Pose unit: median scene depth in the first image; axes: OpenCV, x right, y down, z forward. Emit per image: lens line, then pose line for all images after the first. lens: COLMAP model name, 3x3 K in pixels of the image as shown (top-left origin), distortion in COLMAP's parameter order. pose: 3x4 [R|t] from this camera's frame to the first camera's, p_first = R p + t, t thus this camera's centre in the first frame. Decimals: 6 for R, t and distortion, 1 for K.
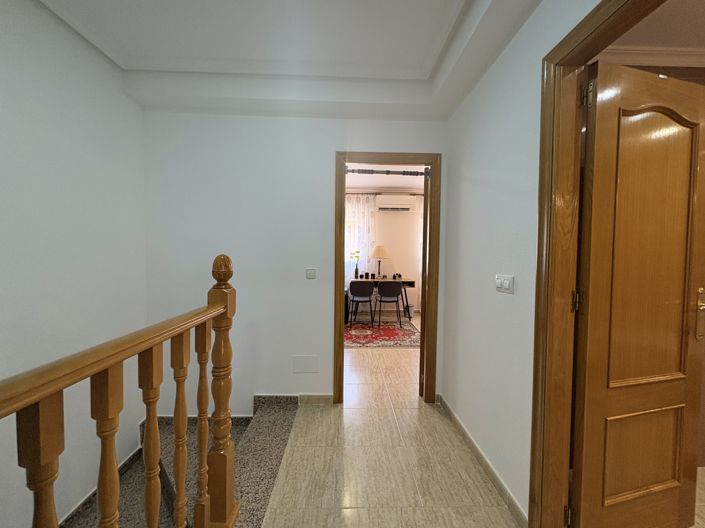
lens RADIAL K [[281.0, 0, 353.9], [0, 281.0, 262.0], [0, 0, 1]] dist [0.002730, -0.001085]
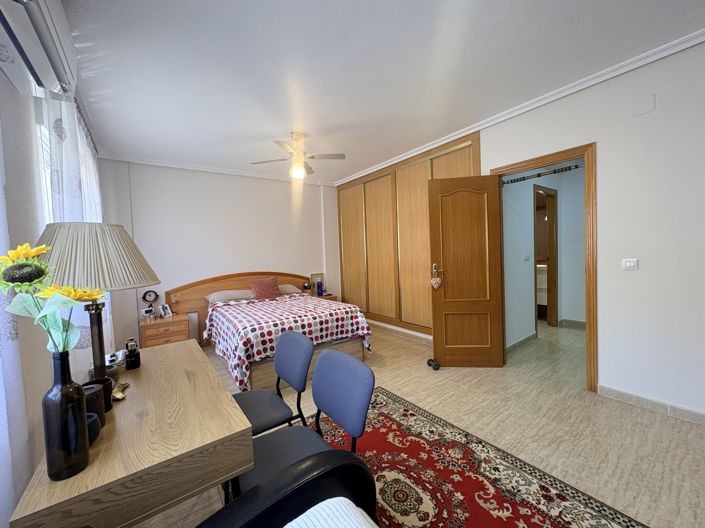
lens RADIAL K [[281.0, 0, 352.4], [0, 281.0, 262.9], [0, 0, 1]] dist [0.002730, -0.001085]
pose [[-0.576357, -0.016057, 0.817040, -0.163348], [0.062106, 0.996055, 0.063386, -0.033883], [-0.814835, 0.087276, -0.573086, 0.968408]]
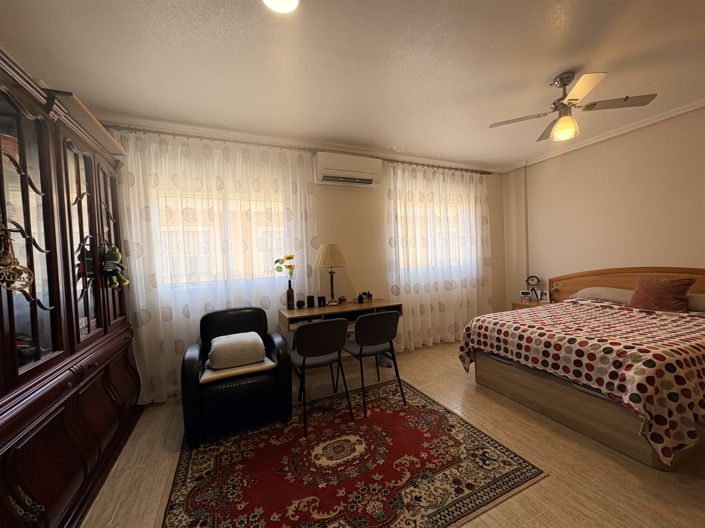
lens RADIAL K [[281.0, 0, 353.2], [0, 281.0, 262.8], [0, 0, 1]] dist [0.002730, -0.001085]
pose [[0.918797, -0.053521, 0.391085, -0.081599], [0.062911, 0.997956, -0.011227, -0.013139], [-0.389685, 0.034919, 0.920286, 0.484847]]
